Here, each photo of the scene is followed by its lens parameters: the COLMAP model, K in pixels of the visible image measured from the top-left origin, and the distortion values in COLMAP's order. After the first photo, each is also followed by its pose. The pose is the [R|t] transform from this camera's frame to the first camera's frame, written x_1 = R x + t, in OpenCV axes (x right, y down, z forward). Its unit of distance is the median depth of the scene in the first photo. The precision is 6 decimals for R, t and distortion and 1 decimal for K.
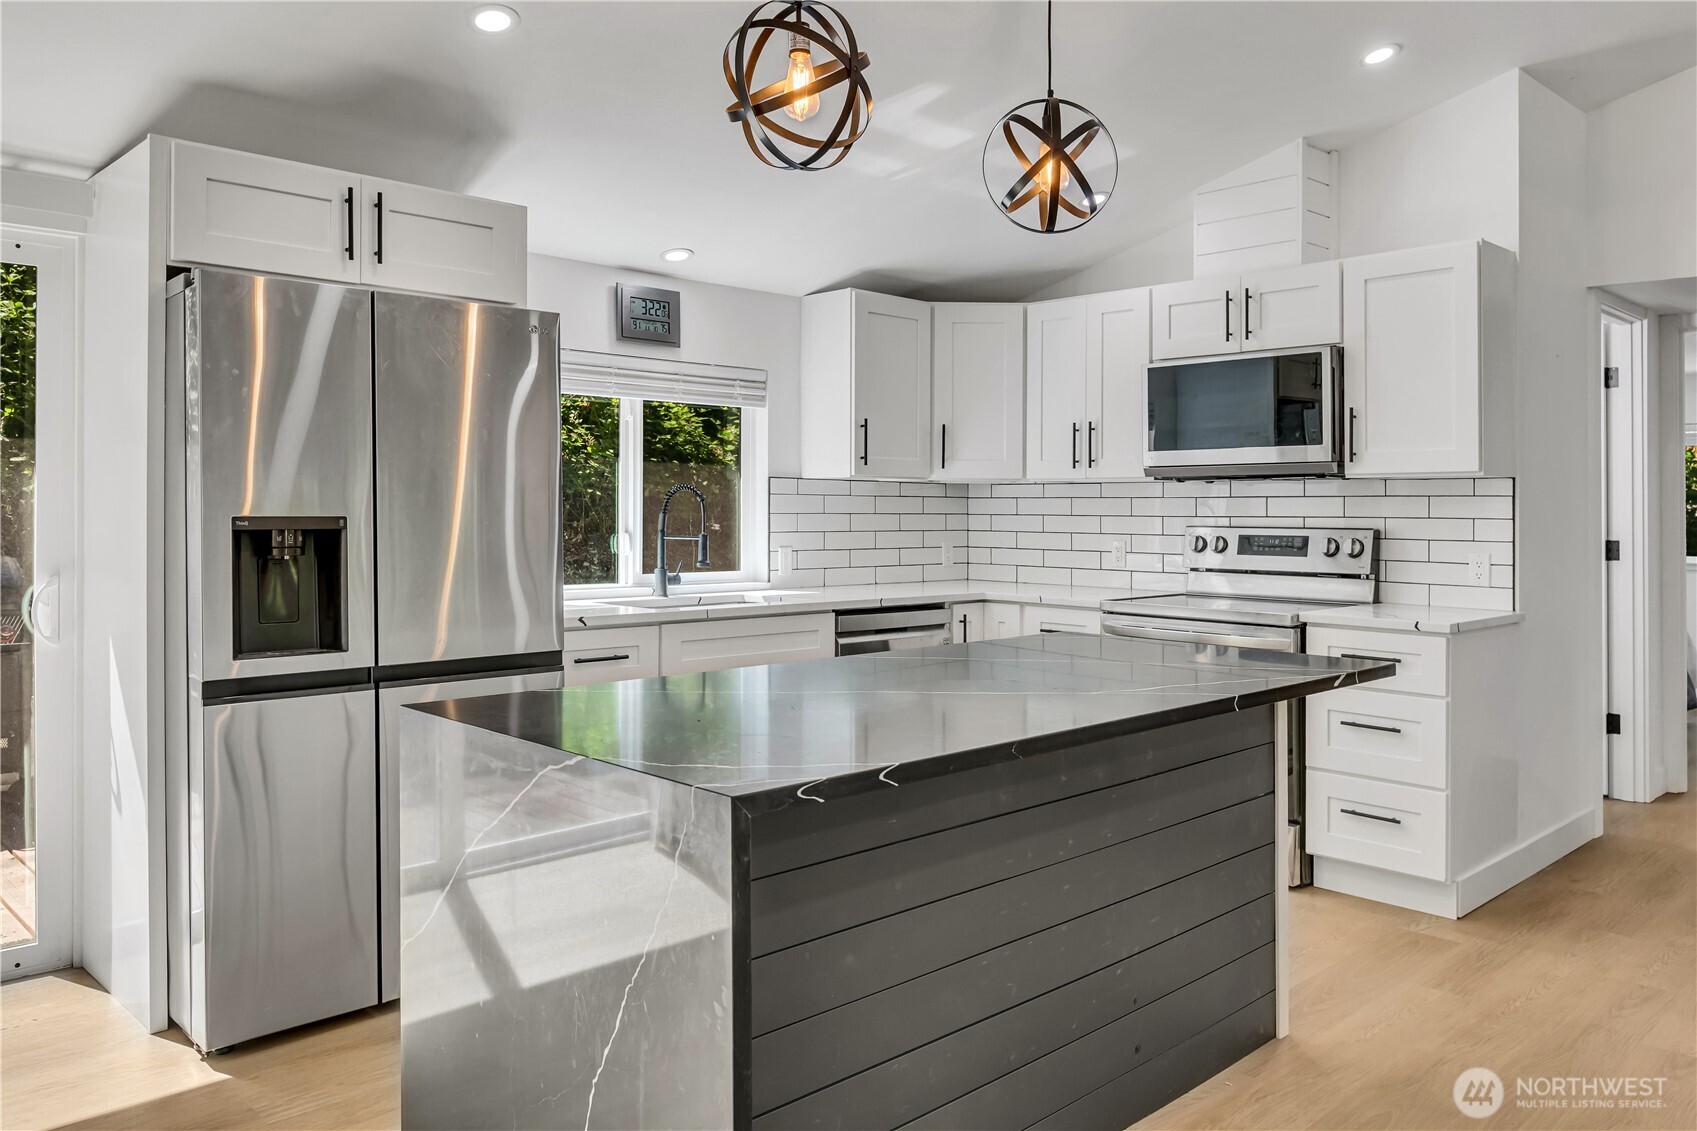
lens RADIAL K [[1251.0, 0, 869.1], [0, 1251.0, 494.9], [0, 0, 1]] dist [-0.002825, -0.004387]
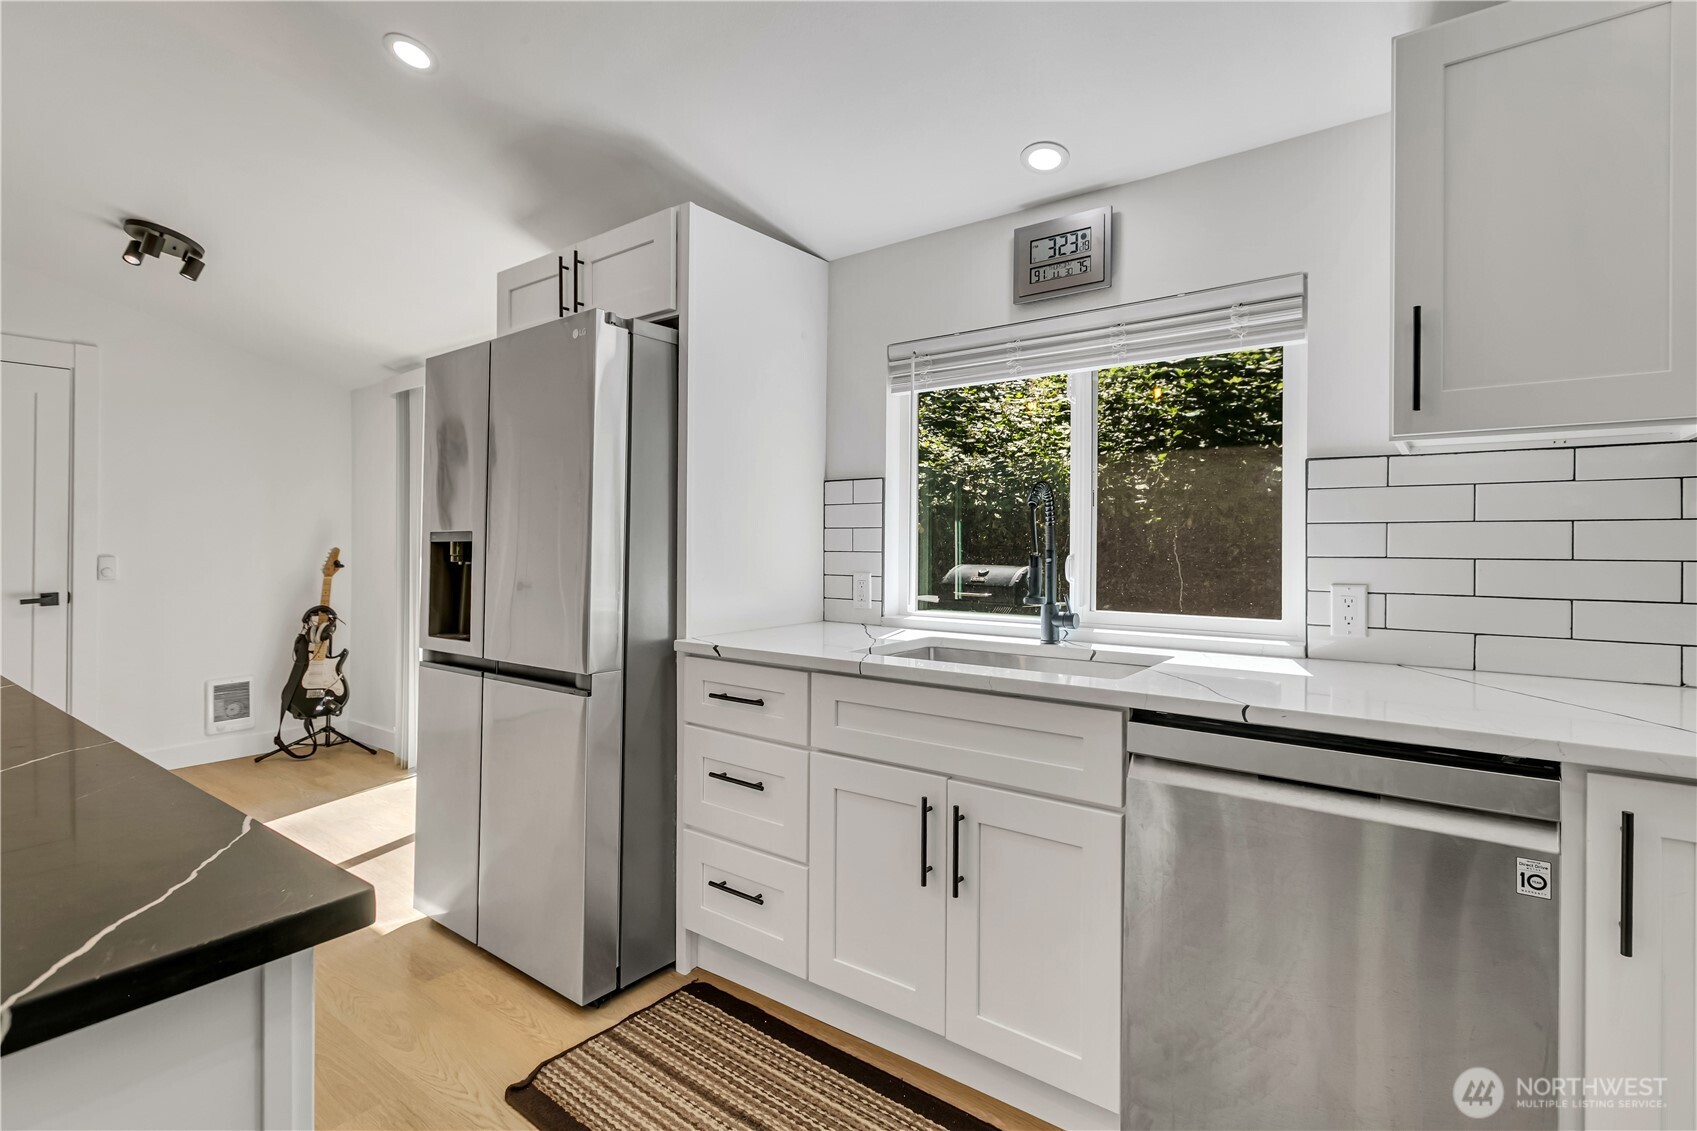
lens RADIAL K [[811.8, 0, 867.1], [0, 811.8, 537.5], [0, 0, 1]] dist [0.002841, 0.002435]
pose [[0.151323, -0.012305, -0.988408, 0.267395], [0.012898, 0.999862, -0.010473, 0.023579], [0.988400, -0.011164, 0.151460, 0.795273]]
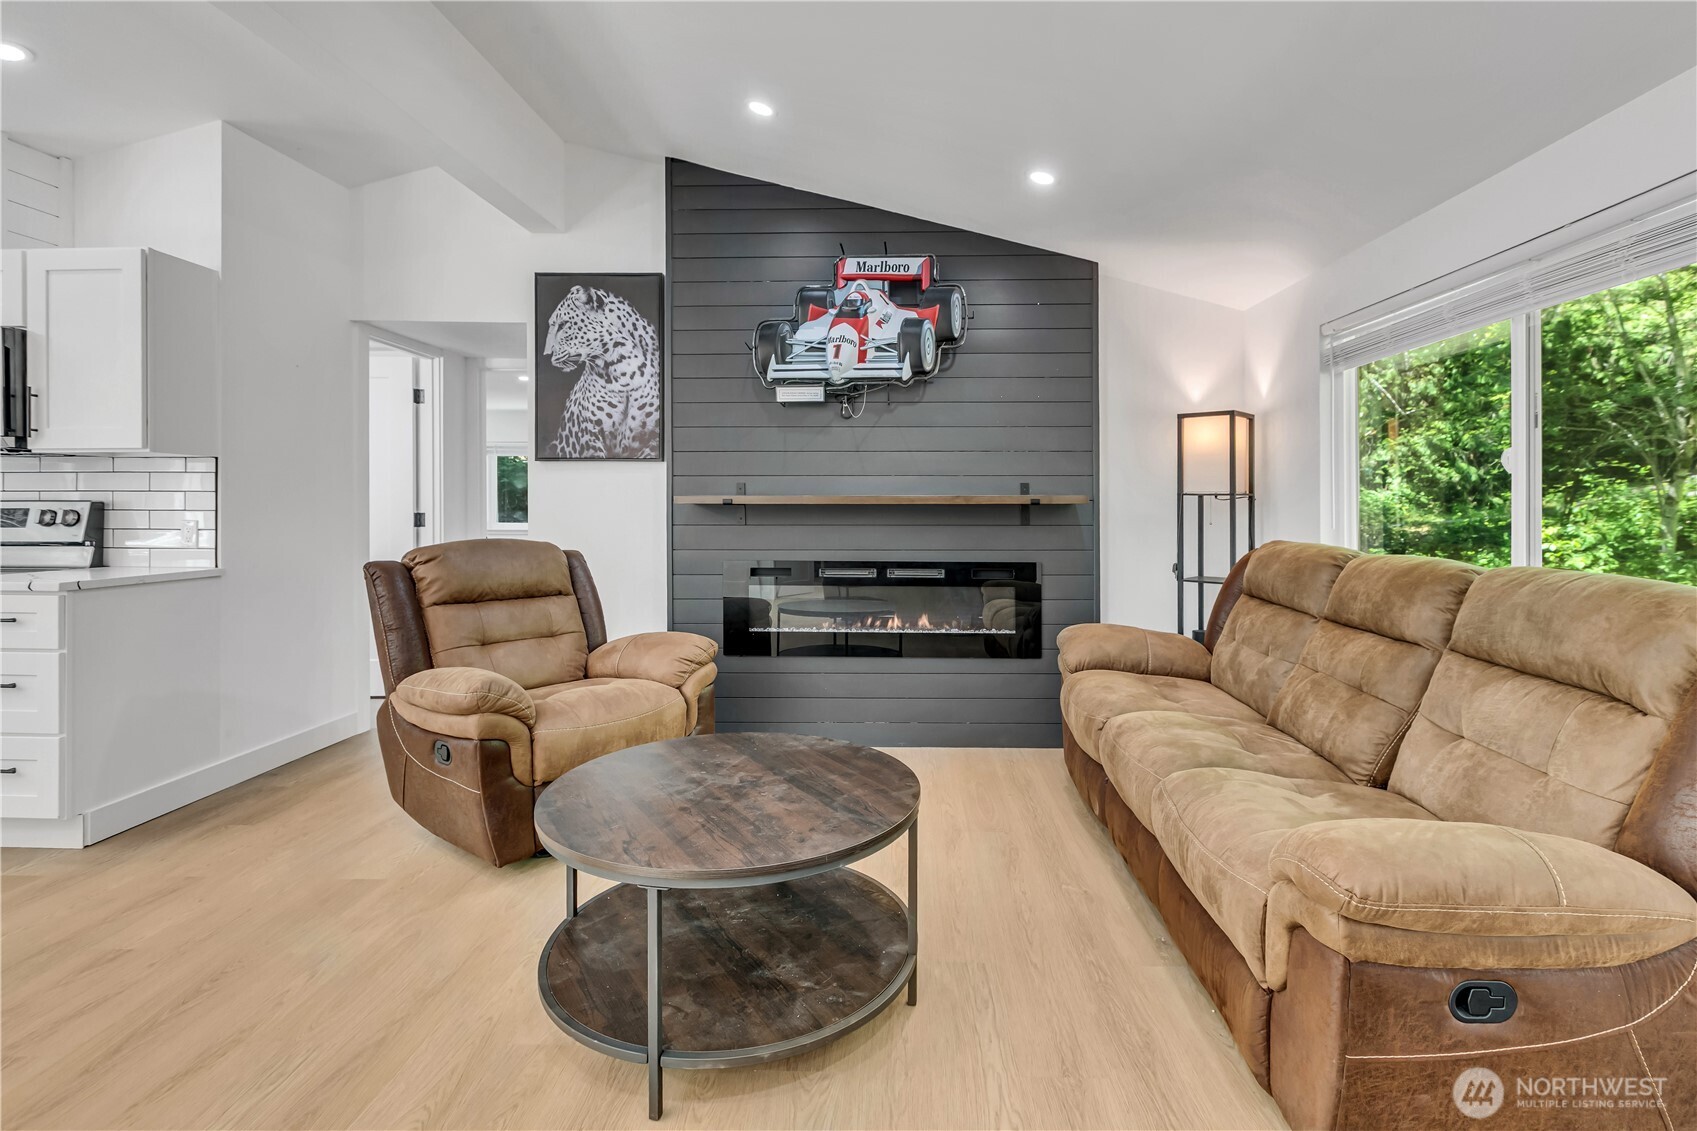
lens RADIAL K [[811.8, 0, 873.6], [0, 811.8, 497.8], [0, 0, 1]] dist [0.002841, 0.002435]
pose [[0.721677, 0.003509, 0.692221, 0.379622], [-0.005149, 0.999987, 0.000298, 0.019296], [-0.692211, -0.003779, 0.721685, -0.010249]]
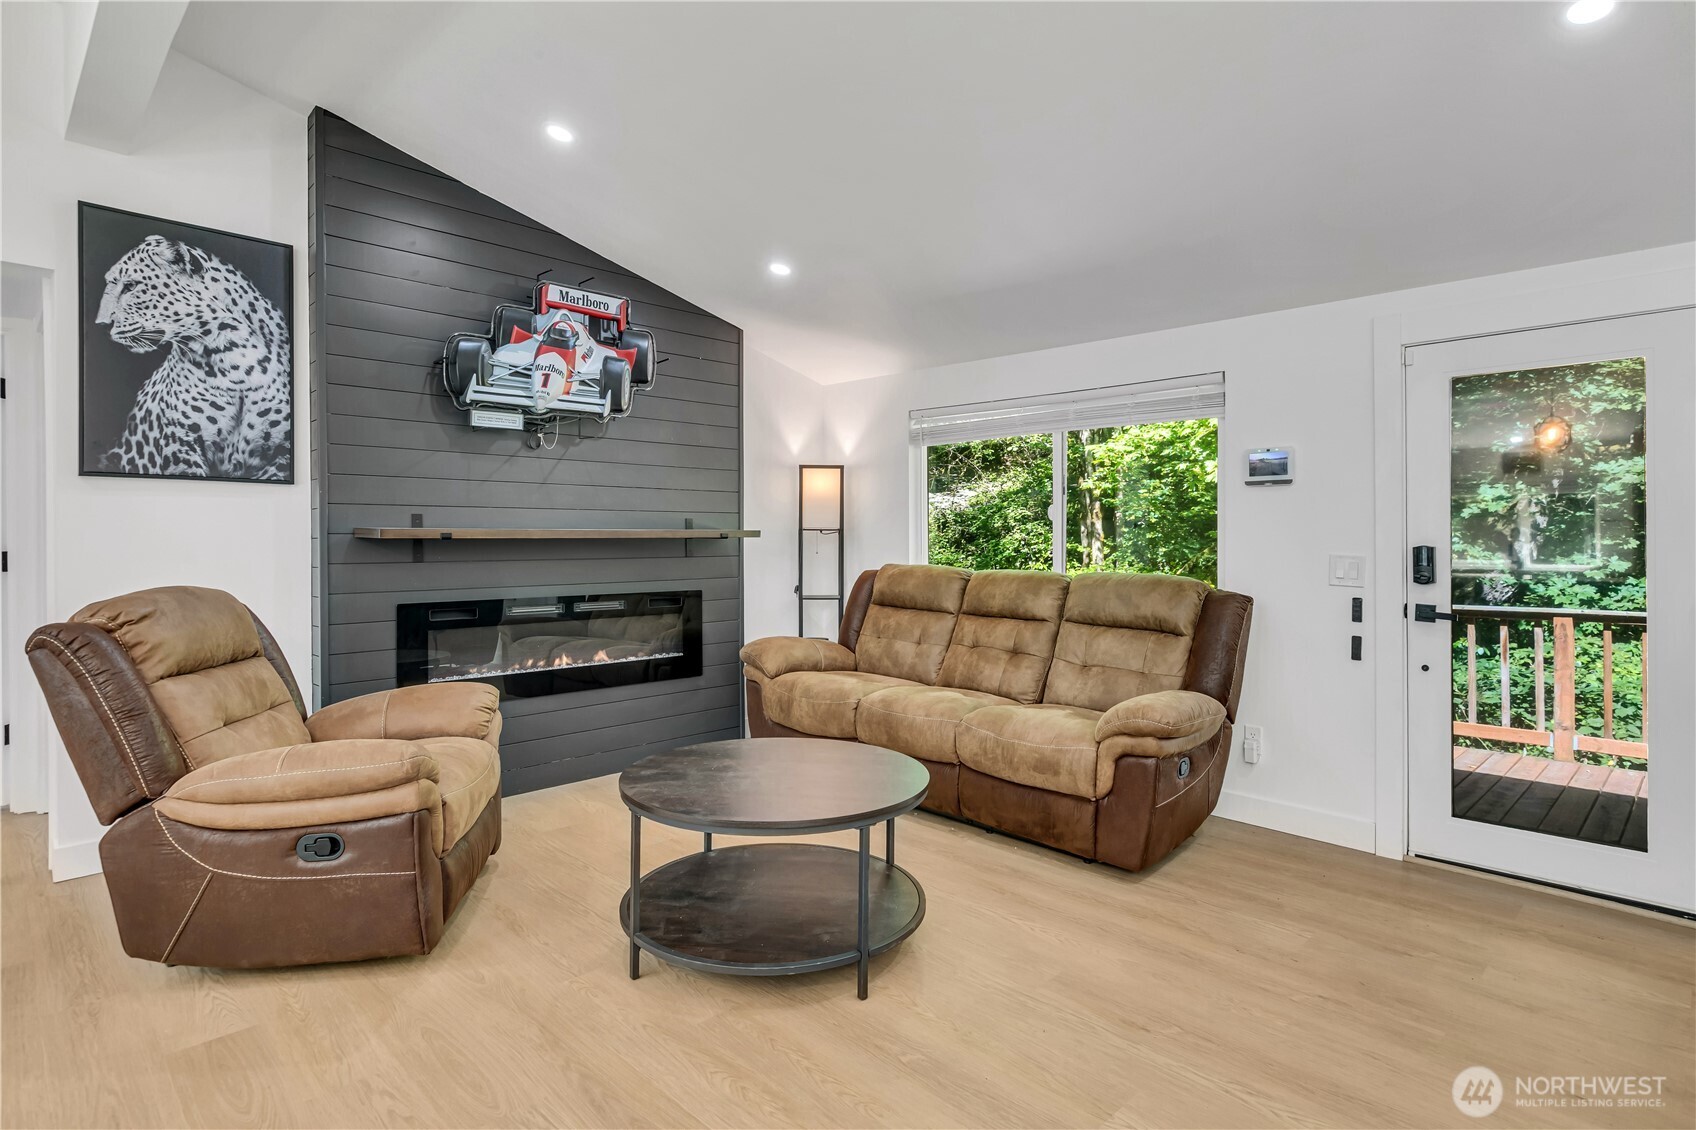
lens RADIAL K [[881.9, 0, 855.1], [0, 881.9, 542.8], [0, 0, 1]] dist [0.008290, -0.002484]
pose [[-0.005699, -0.009339, 0.999940, 0.070056], [-0.009968, 0.999907, 0.009282, 0.019584], [-0.999934, -0.009914, -0.005791, 0.295514]]
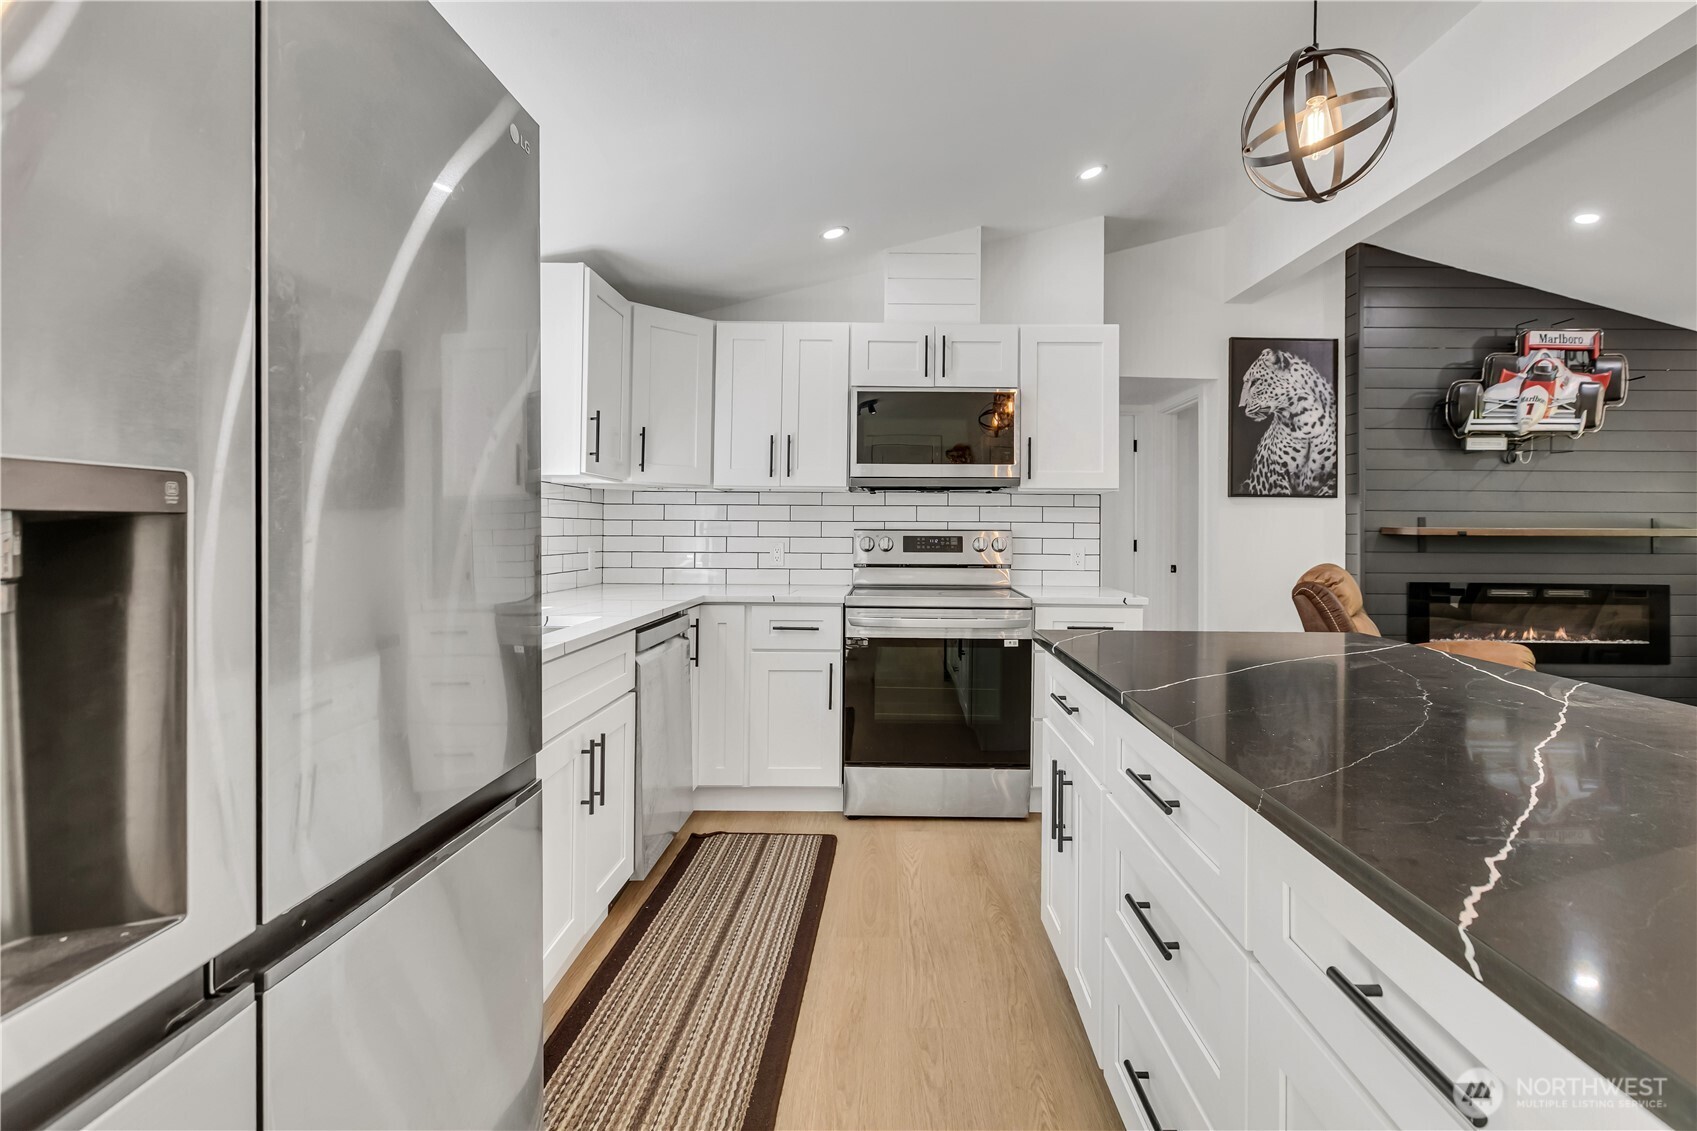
lens RADIAL K [[788.2, 0, 897.0], [0, 788.2, 518.6], [0, 0, 1]] dist [-0.000617, 0.001227]
pose [[0.697914, 0.010254, 0.716108, -0.272845], [-0.011337, 0.999930, -0.003270, 0.017445], [-0.716092, -0.005837, 0.697982, 0.467408]]
